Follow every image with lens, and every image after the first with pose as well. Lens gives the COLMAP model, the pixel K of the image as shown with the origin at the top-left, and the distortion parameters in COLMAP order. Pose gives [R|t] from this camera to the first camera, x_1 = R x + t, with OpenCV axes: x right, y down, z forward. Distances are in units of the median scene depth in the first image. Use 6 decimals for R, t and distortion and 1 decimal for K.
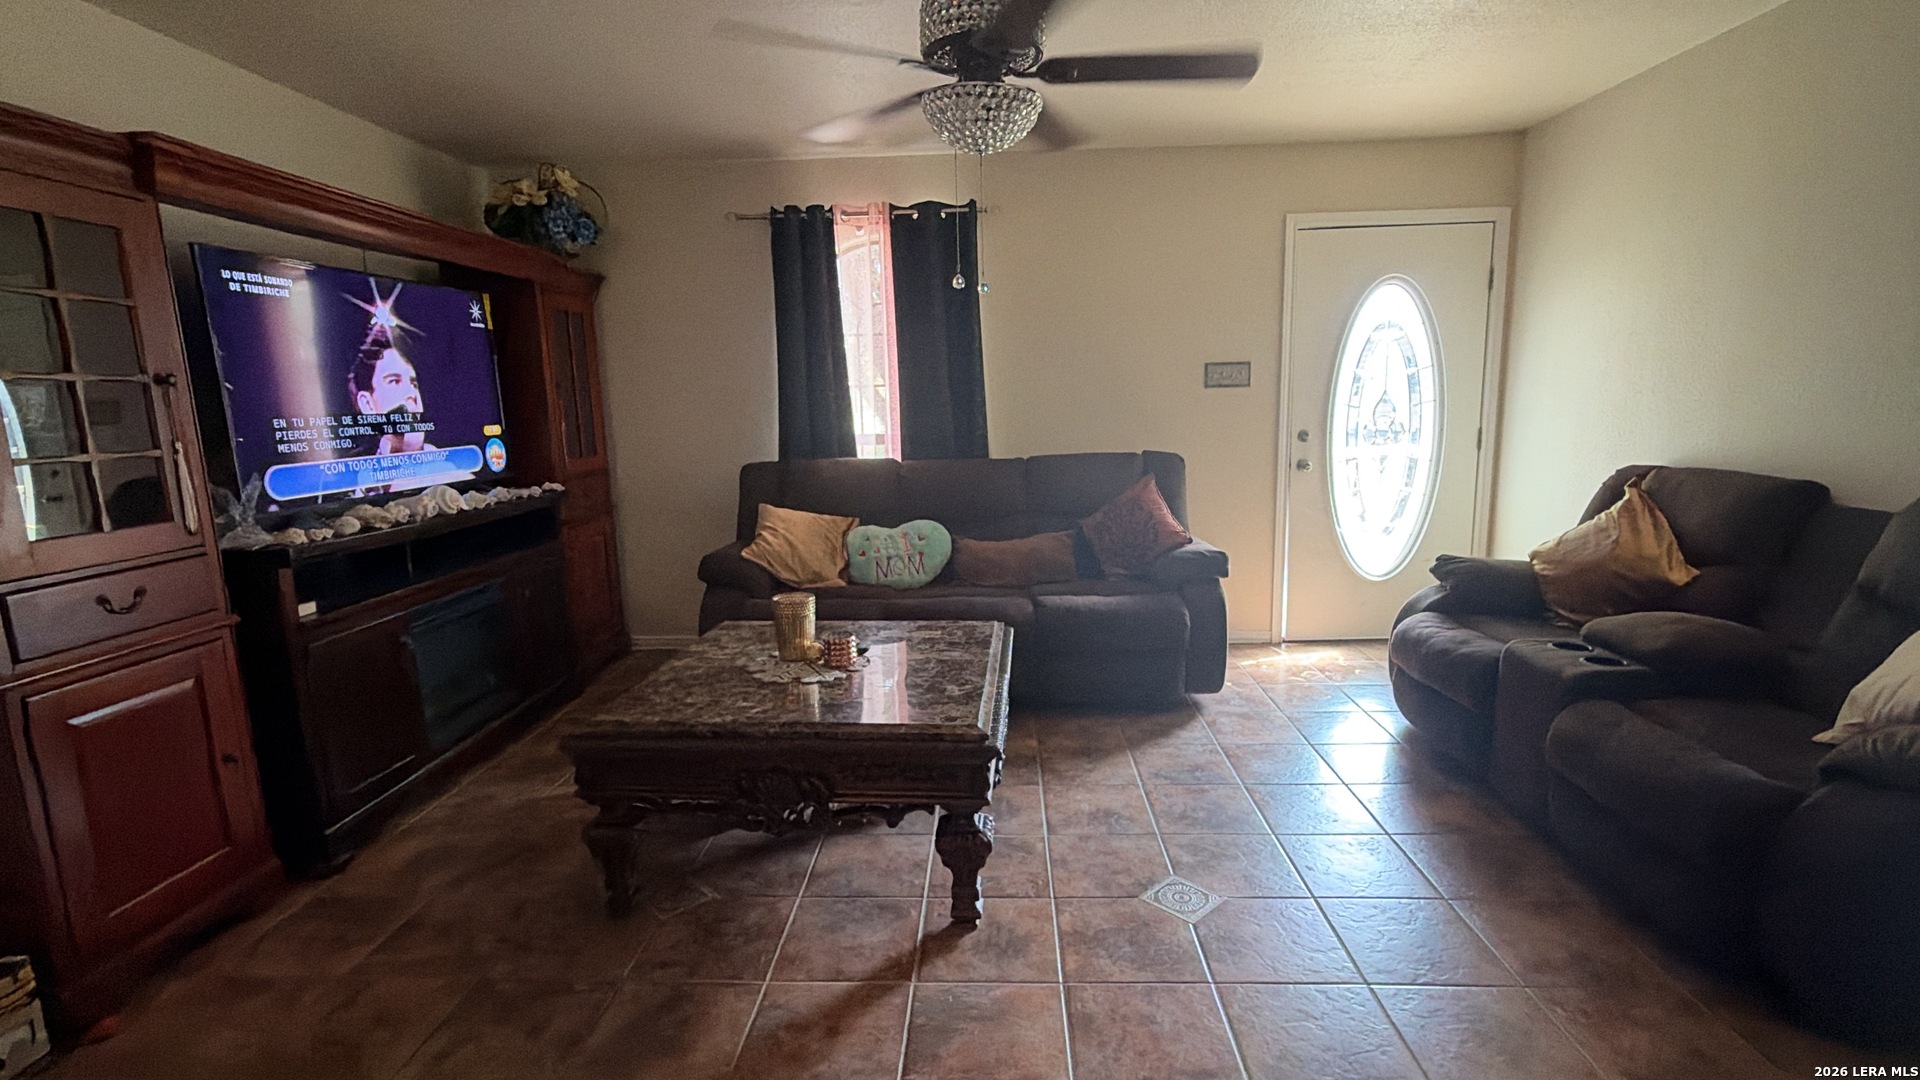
lens RADIAL K [[875.5, 0, 957.7], [0, 875.5, 538.6], [0, 0, 1]] dist [0.001796, 0.000160]
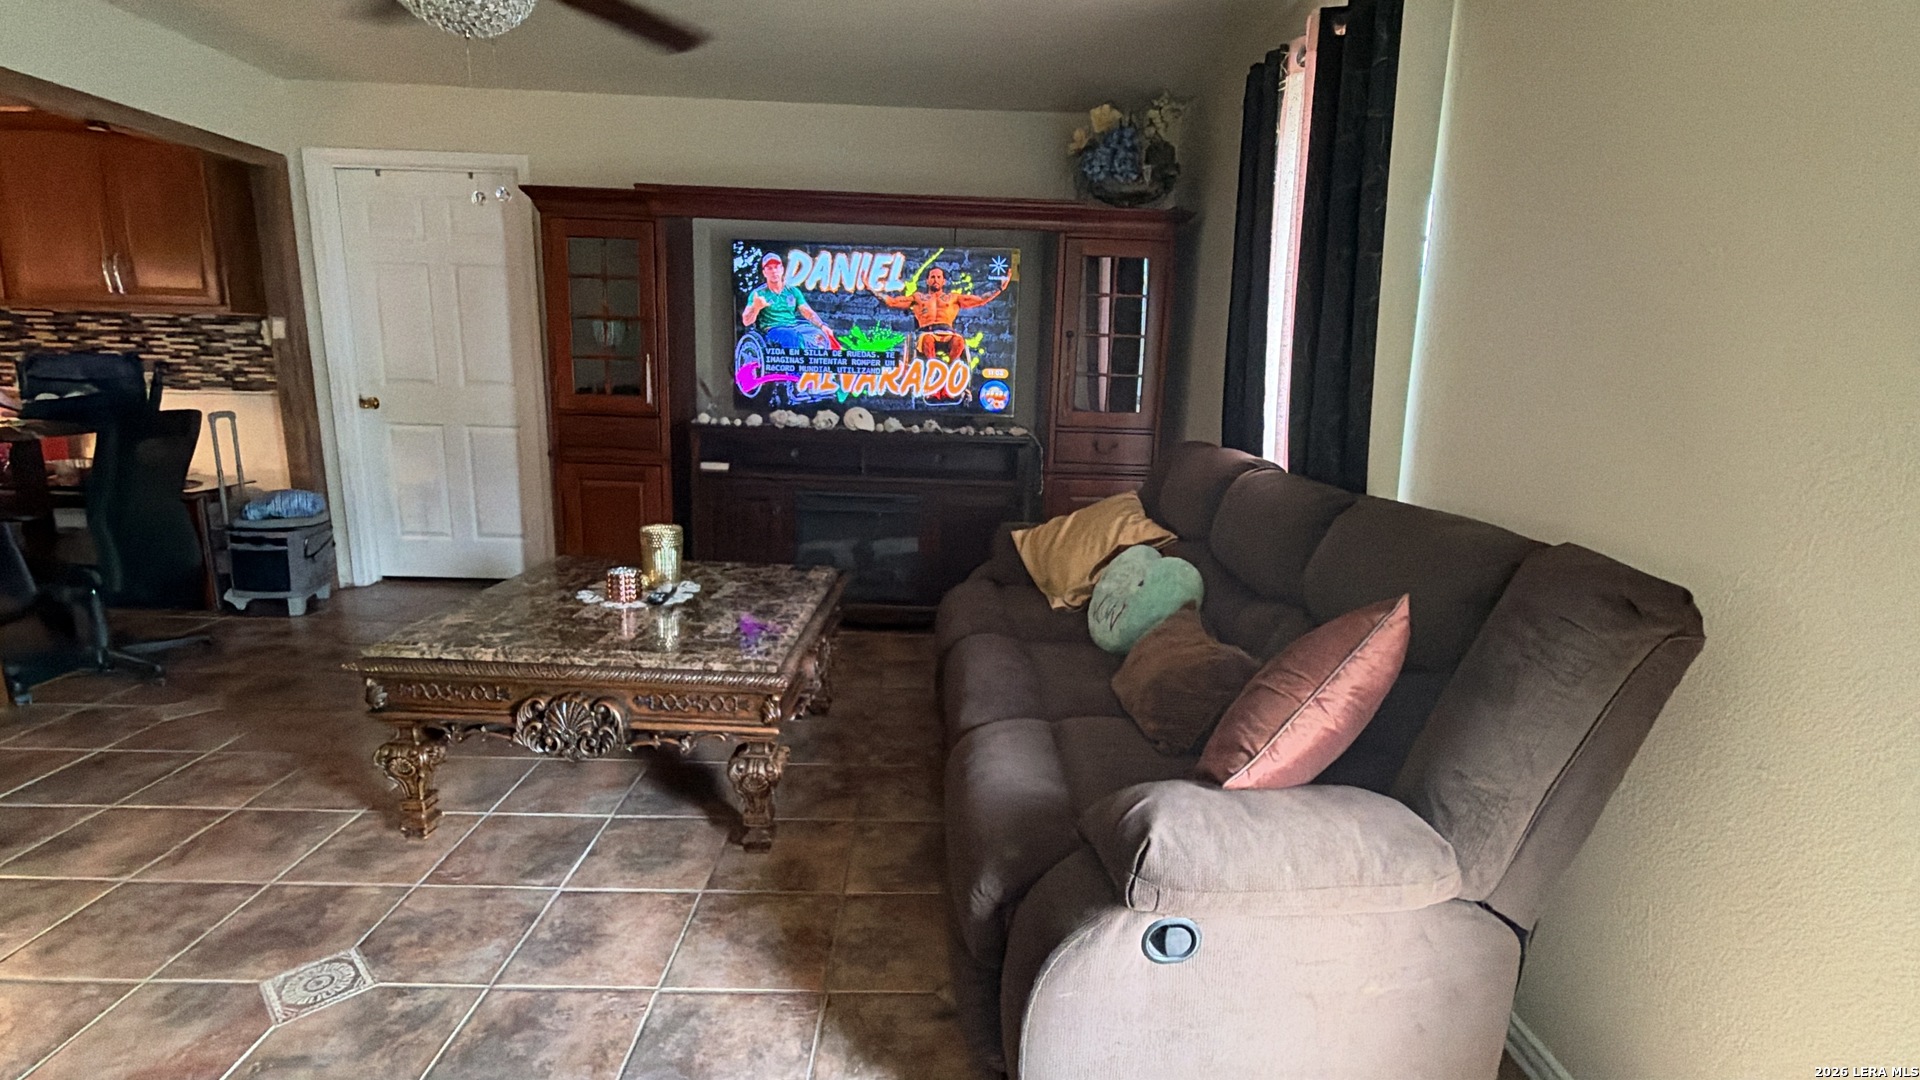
lens RADIAL K [[875.5, 0, 958.0], [0, 875.5, 536.7], [0, 0, 1]] dist [0.001796, 0.000160]
pose [[0.069343, 0.220920, -0.972824, 0.551714], [-0.195158, 0.959333, 0.203945, -0.132462], [0.978317, 0.175712, 0.109637, 0.806280]]
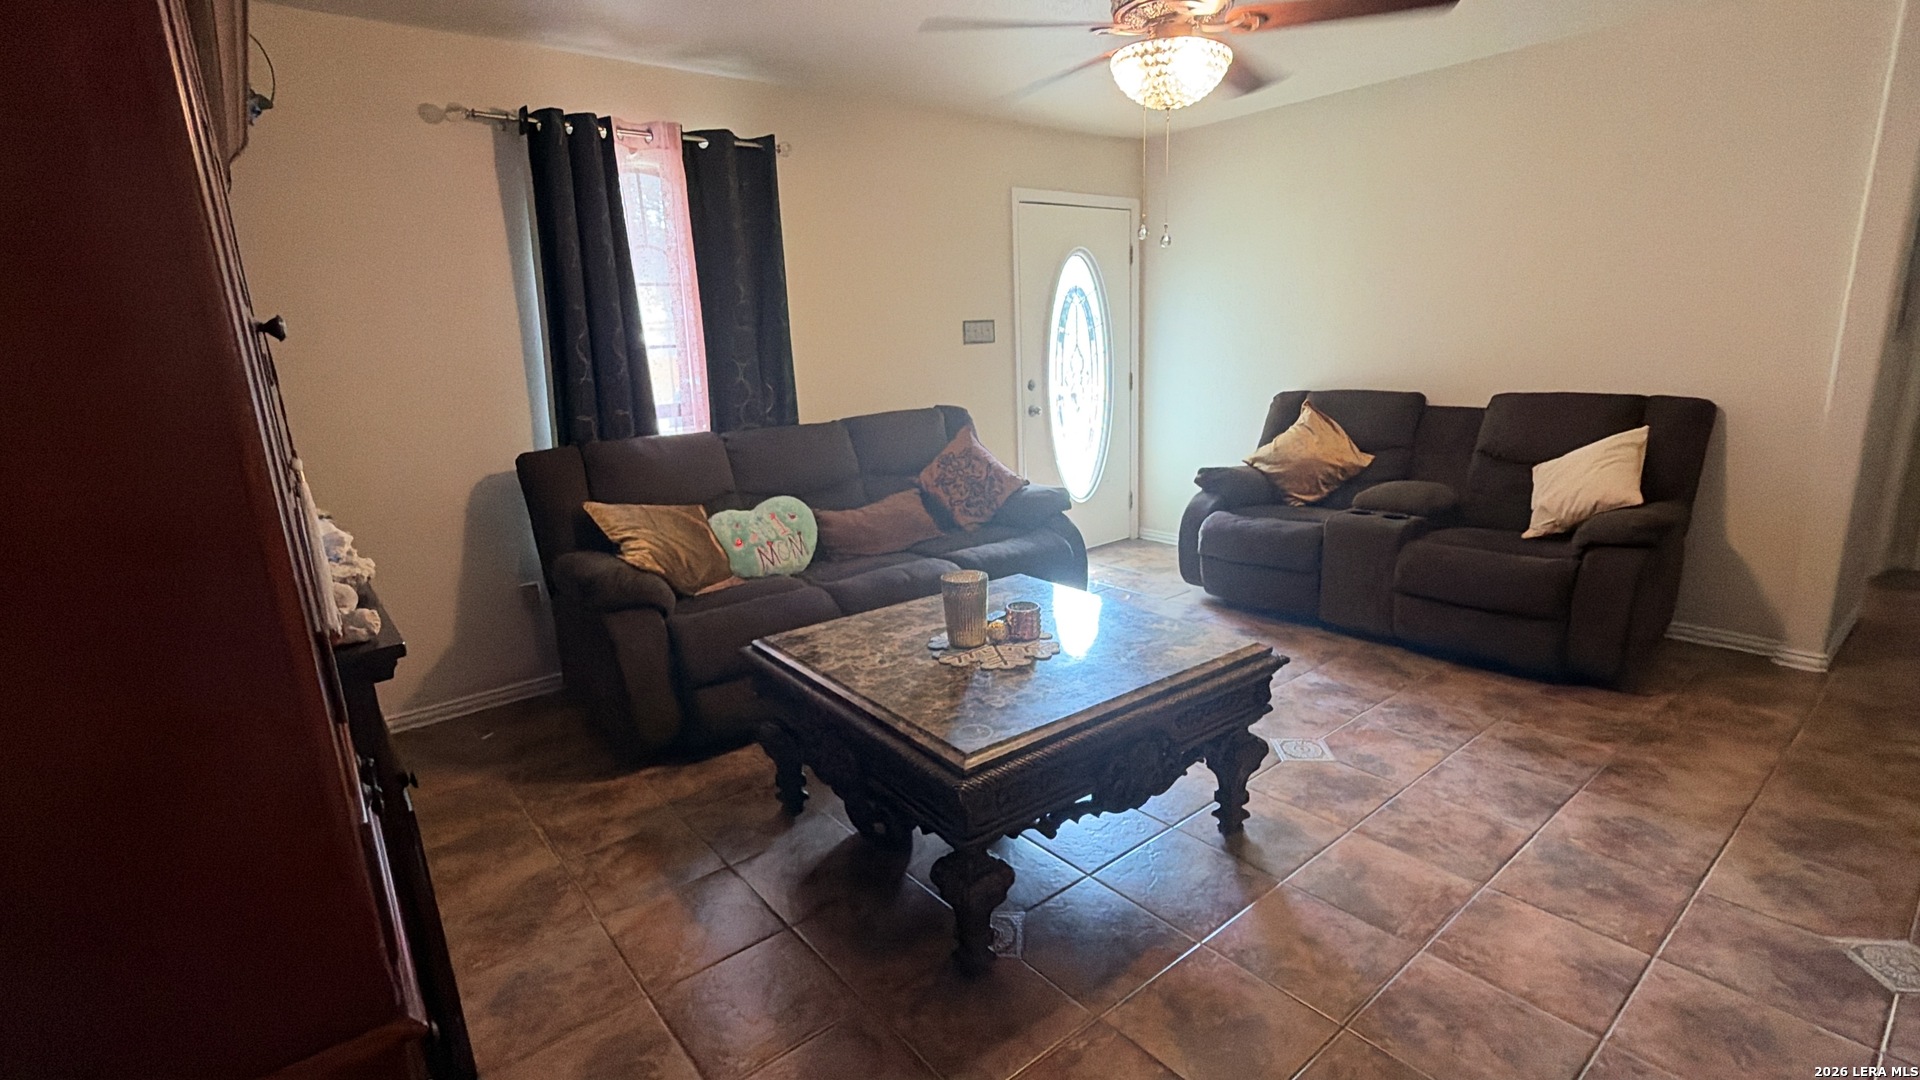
lens RADIAL K [[875.5, 0, 957.9], [0, 875.5, 540.0], [0, 0, 1]] dist [0.001796, 0.000160]
pose [[0.751365, -0.156338, 0.641100, -0.498202], [0.131818, 0.987508, 0.086323, -0.031631], [-0.646587, 0.019649, 0.762587, 0.210264]]
